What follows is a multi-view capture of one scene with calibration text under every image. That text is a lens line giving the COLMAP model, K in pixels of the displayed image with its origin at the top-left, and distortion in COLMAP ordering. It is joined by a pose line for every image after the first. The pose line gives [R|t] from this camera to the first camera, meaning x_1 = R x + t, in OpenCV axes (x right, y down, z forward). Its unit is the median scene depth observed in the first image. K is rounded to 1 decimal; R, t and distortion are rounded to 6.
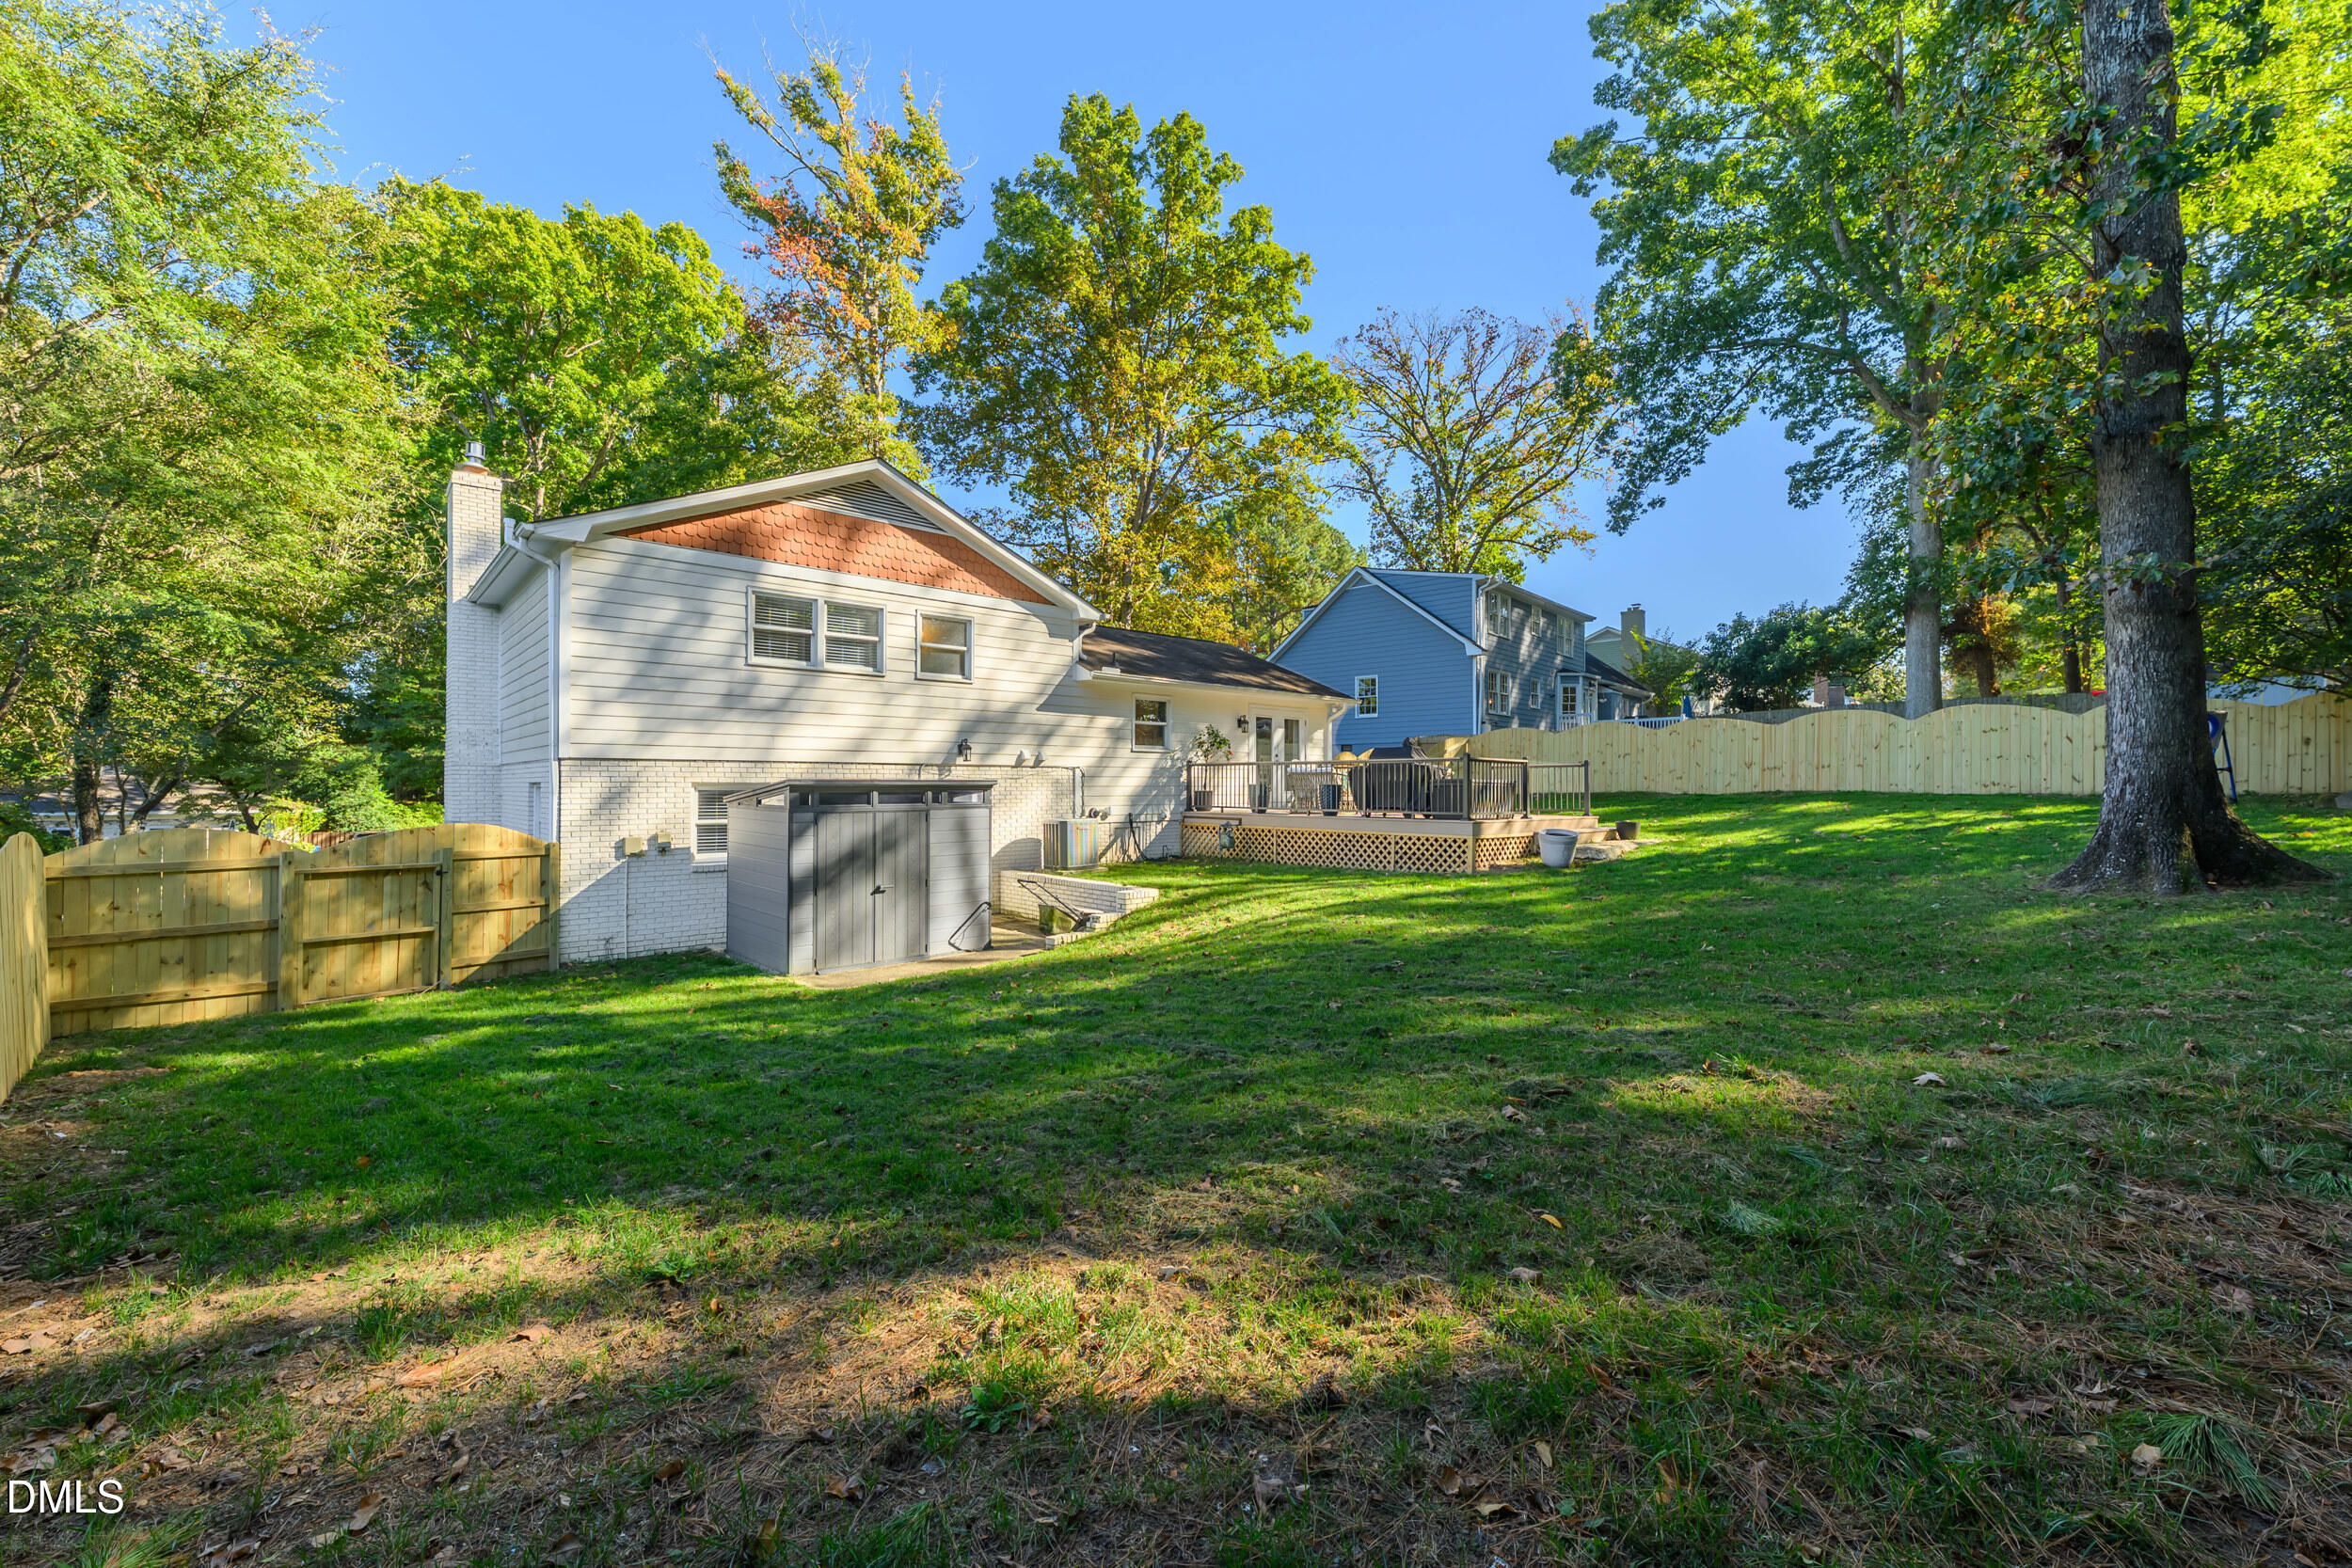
lens RADIAL K [[930.0, 0, 1176.6], [0, 930.0, 779.1], [0, 0, 1]] dist [-0.001231, 0.000659]
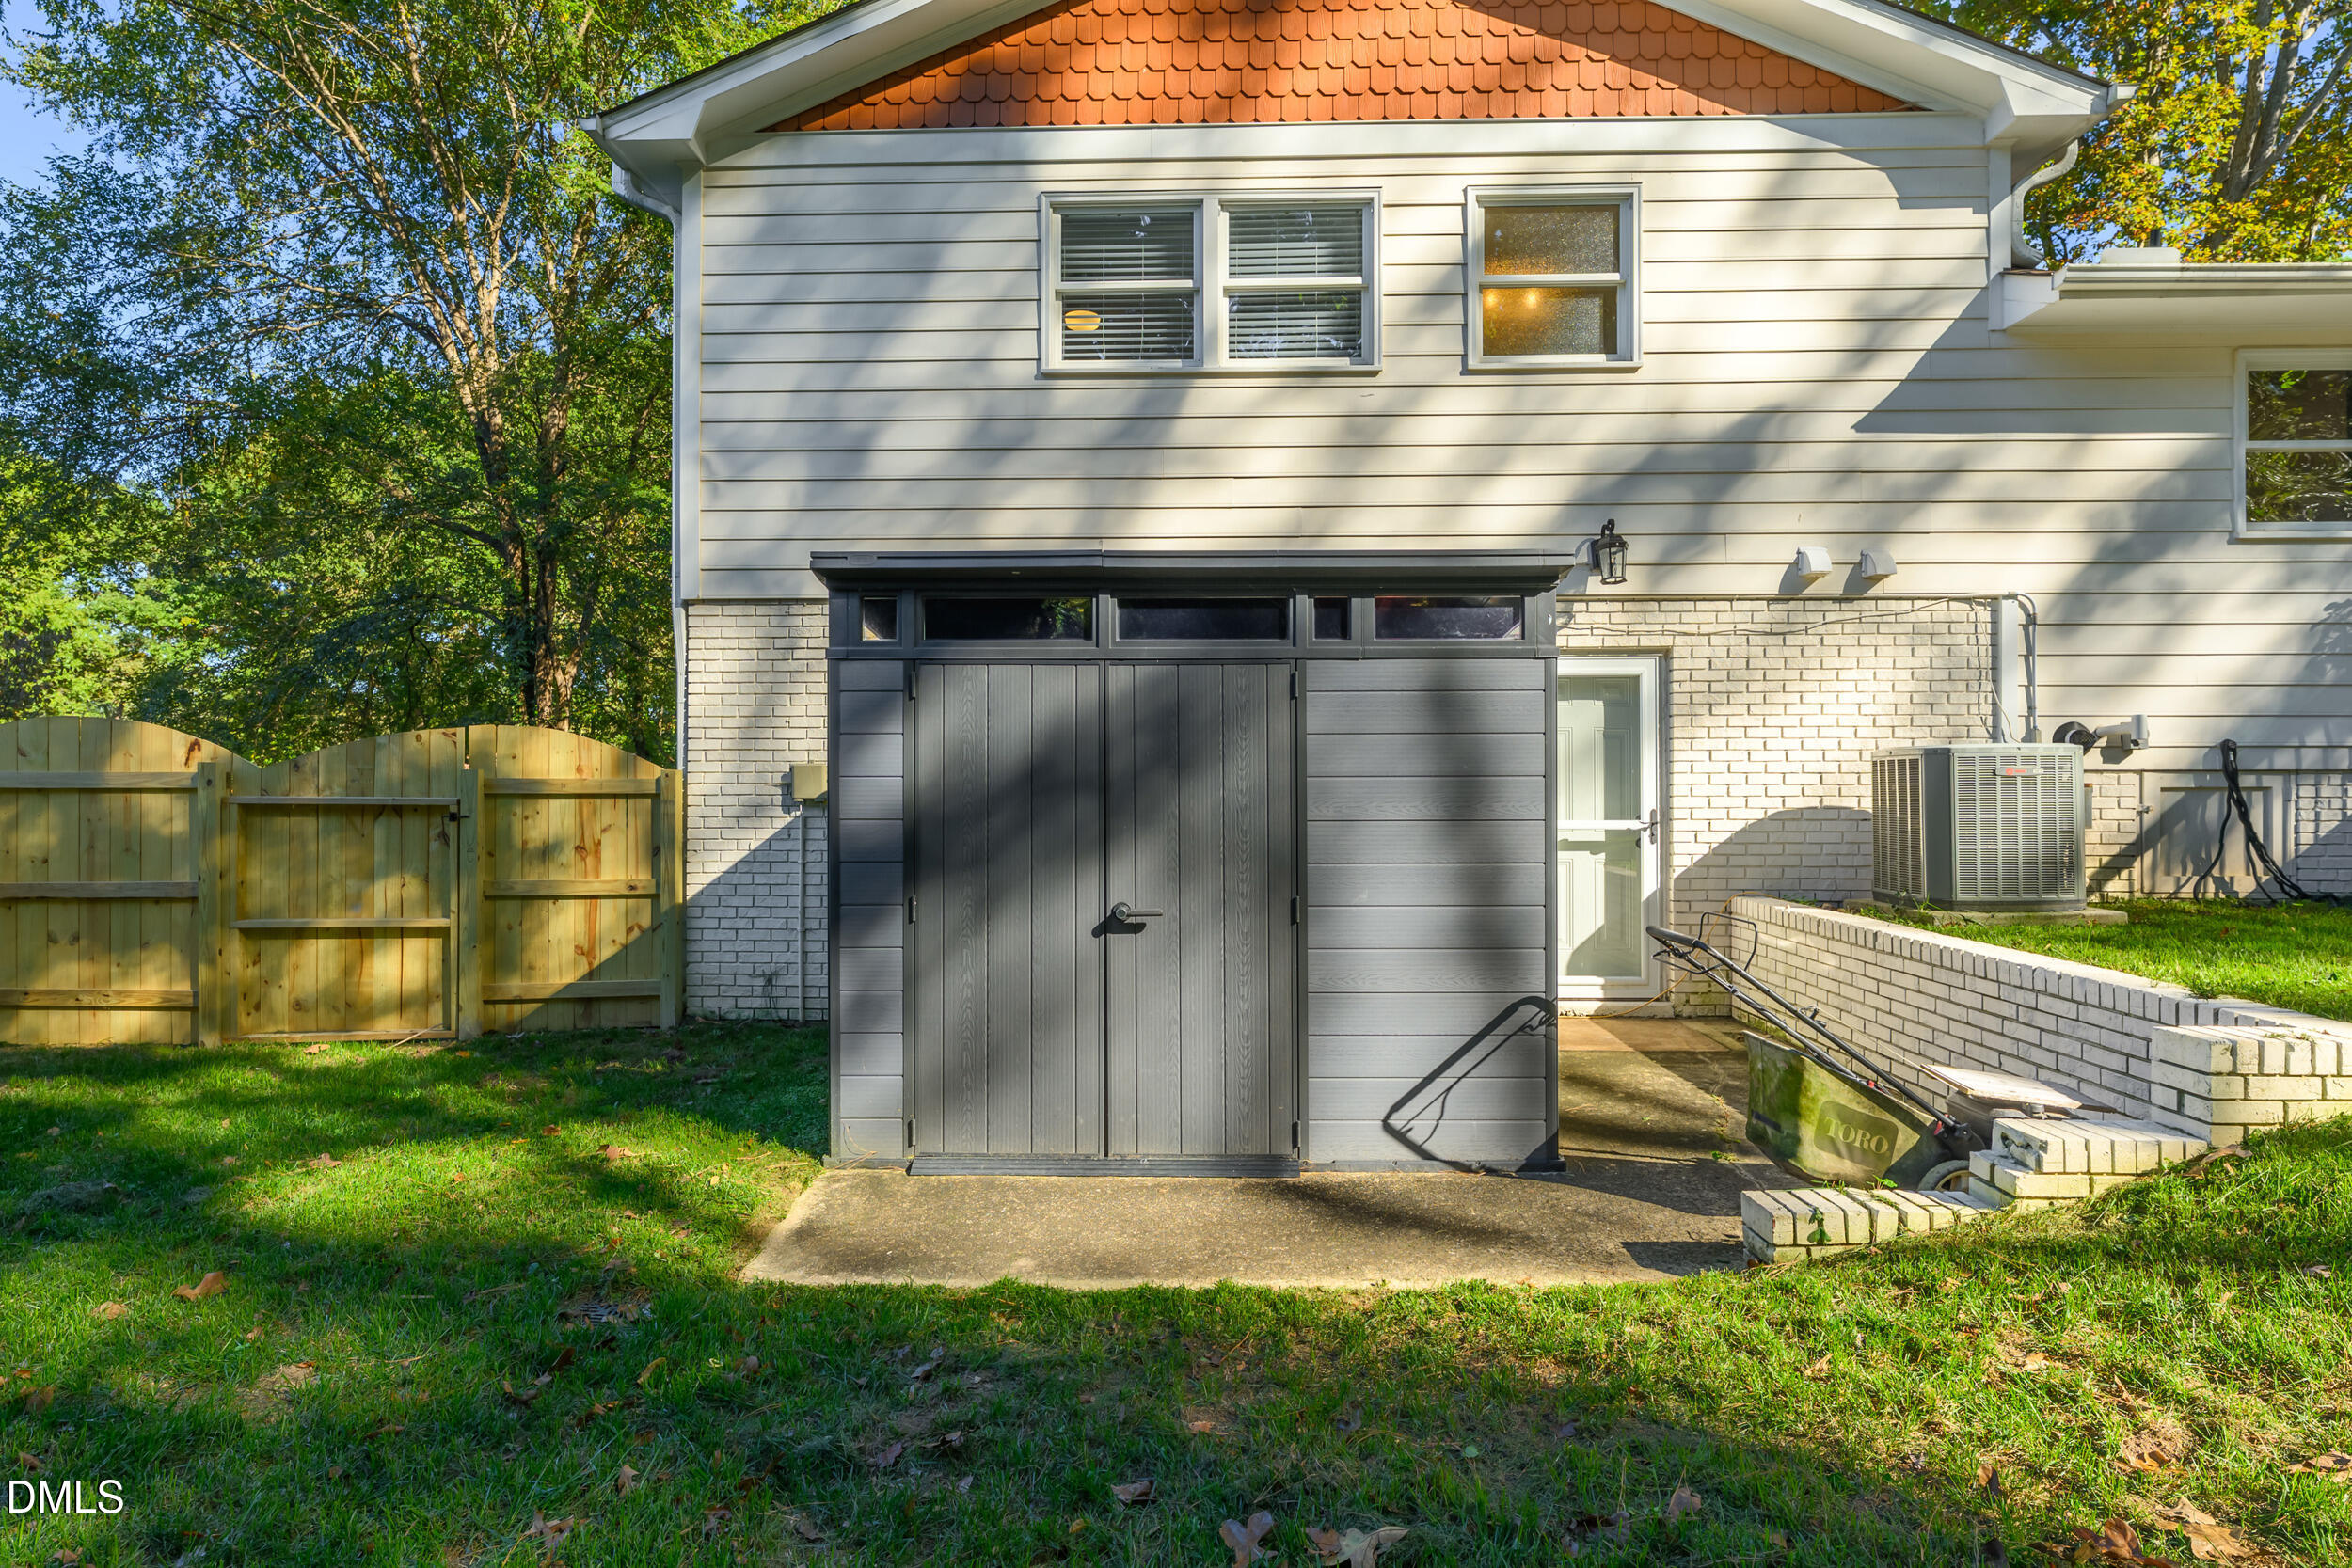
lens RADIAL K [[1162.4, 0, 1169.6], [0, 1162.4, 775.0], [0, 0, 1]] dist [-0.001837, -0.000052]
pose [[0.707777, -0.005311, -0.706416, -0.033395], [0.002921, 0.999985, -0.004592, 0.059916], [0.706430, 0.001186, 0.707782, 0.601441]]
